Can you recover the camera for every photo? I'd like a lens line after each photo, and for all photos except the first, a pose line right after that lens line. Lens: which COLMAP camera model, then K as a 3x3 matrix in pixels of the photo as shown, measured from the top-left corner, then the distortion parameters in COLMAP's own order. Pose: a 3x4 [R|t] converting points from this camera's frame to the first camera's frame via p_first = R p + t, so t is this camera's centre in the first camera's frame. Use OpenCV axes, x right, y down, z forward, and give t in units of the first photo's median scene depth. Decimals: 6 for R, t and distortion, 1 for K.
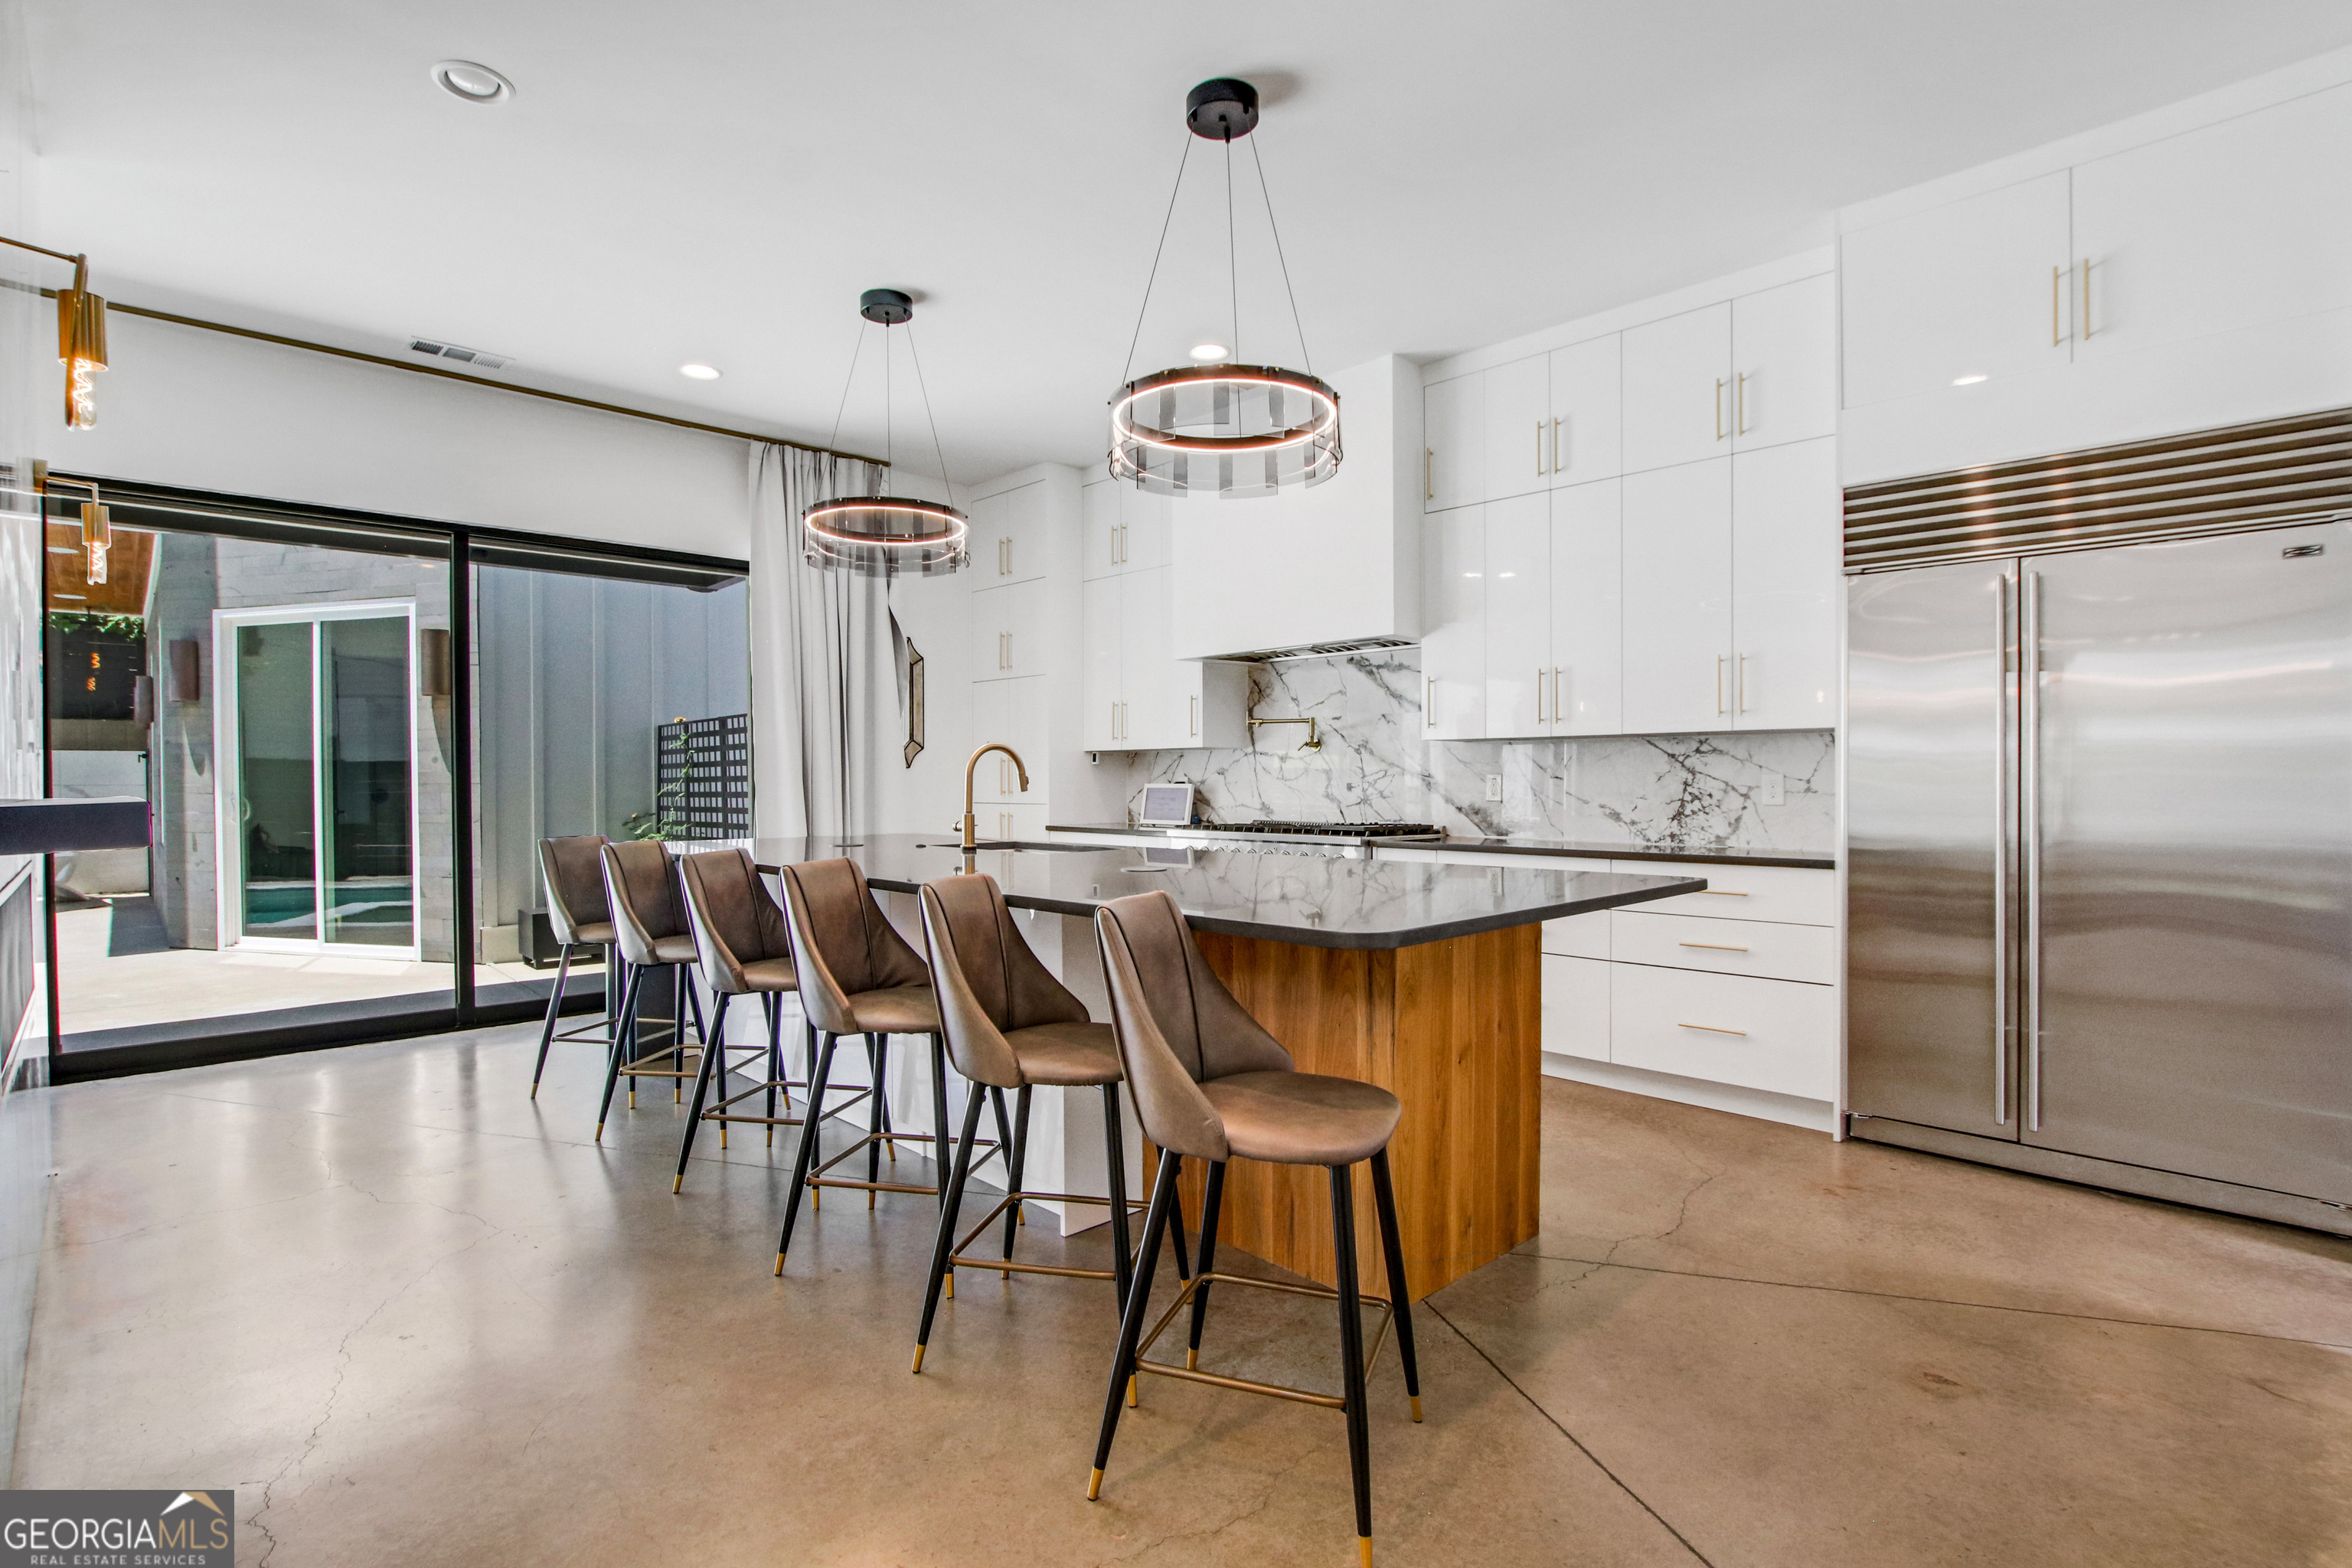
lens RADIAL K [[1115.3, 0, 1141.2], [0, 1115.3, 802.3], [0, 0, 1]] dist [-0.036437, 0.004909]
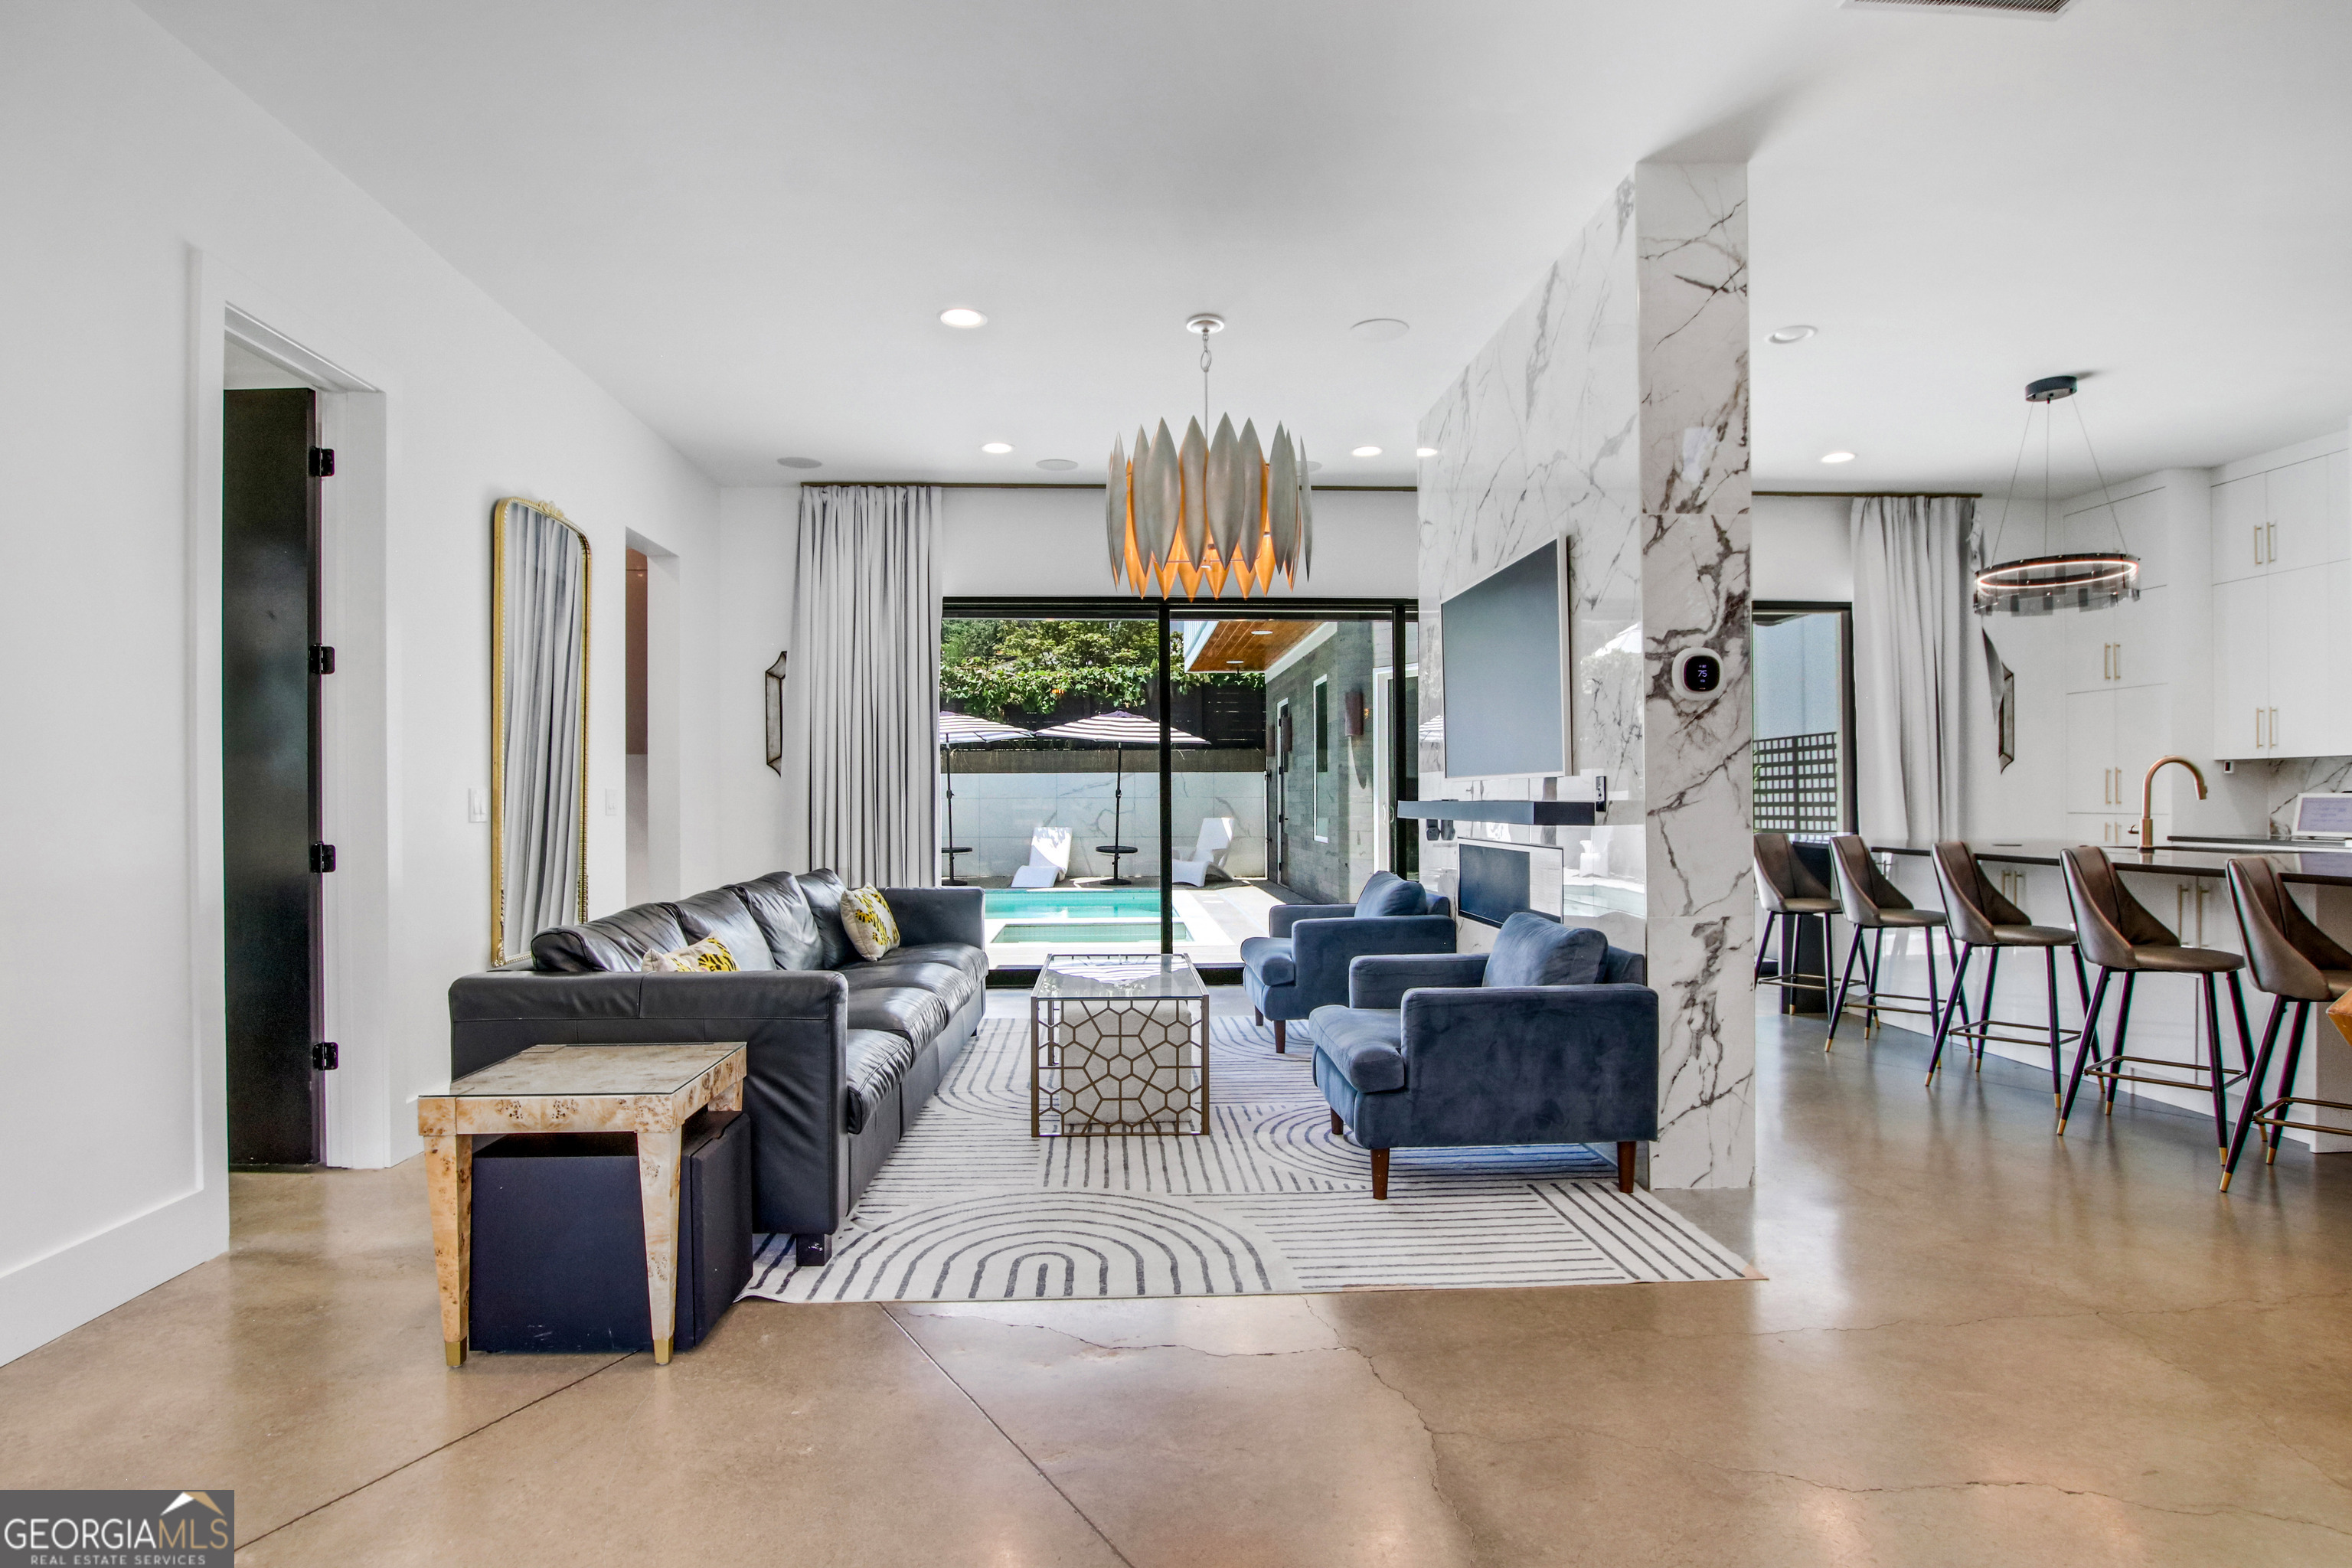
lens RADIAL K [[1179.8, 0, 1166.5], [0, 1179.8, 801.3], [0, 0, 1]] dist [-0.027970, 0.000924]
pose [[0.757209, 0.001713, -0.653171, -0.105130], [-0.010856, 0.999891, -0.009962, 0.011893], [0.653083, 0.014634, 0.757145, -0.419682]]
